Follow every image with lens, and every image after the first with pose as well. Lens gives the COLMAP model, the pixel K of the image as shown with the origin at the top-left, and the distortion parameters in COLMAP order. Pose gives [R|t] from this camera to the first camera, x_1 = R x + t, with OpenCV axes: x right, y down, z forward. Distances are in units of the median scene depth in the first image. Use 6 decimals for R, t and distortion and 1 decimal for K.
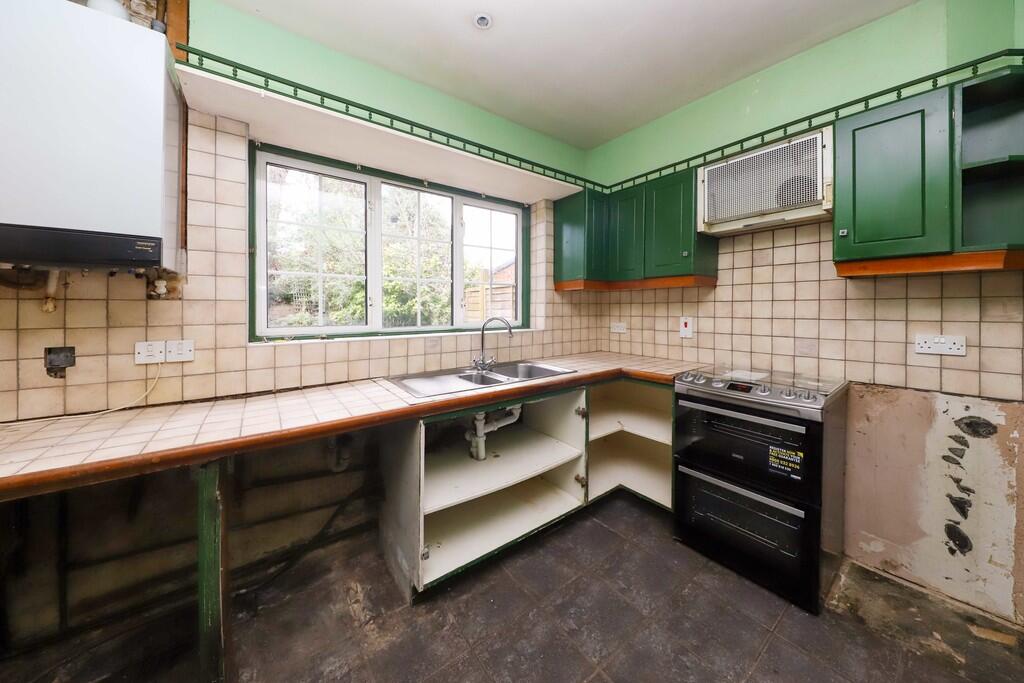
lens RADIAL K [[342.8, 0, 510.3], [0, 342.8, 310.7], [0, 0, 1]] dist [-0.000341, -0.000029]
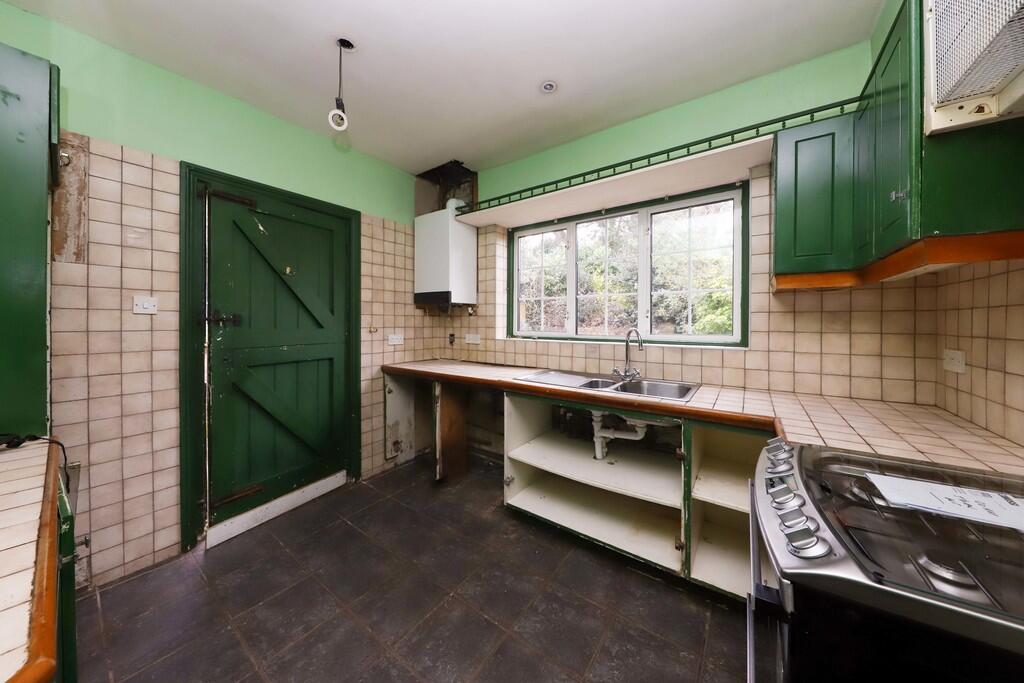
lens RADIAL K [[332.7, 0, 510.0], [0, 332.7, 320.0], [0, 0, 1]] dist [0.000108, -0.000021]
pose [[0.294158, 0.002731, -0.955753, 0.929666], [-0.005861, 0.999982, 0.001054, -0.007609], [0.955739, 0.005292, 0.294169, 0.463632]]
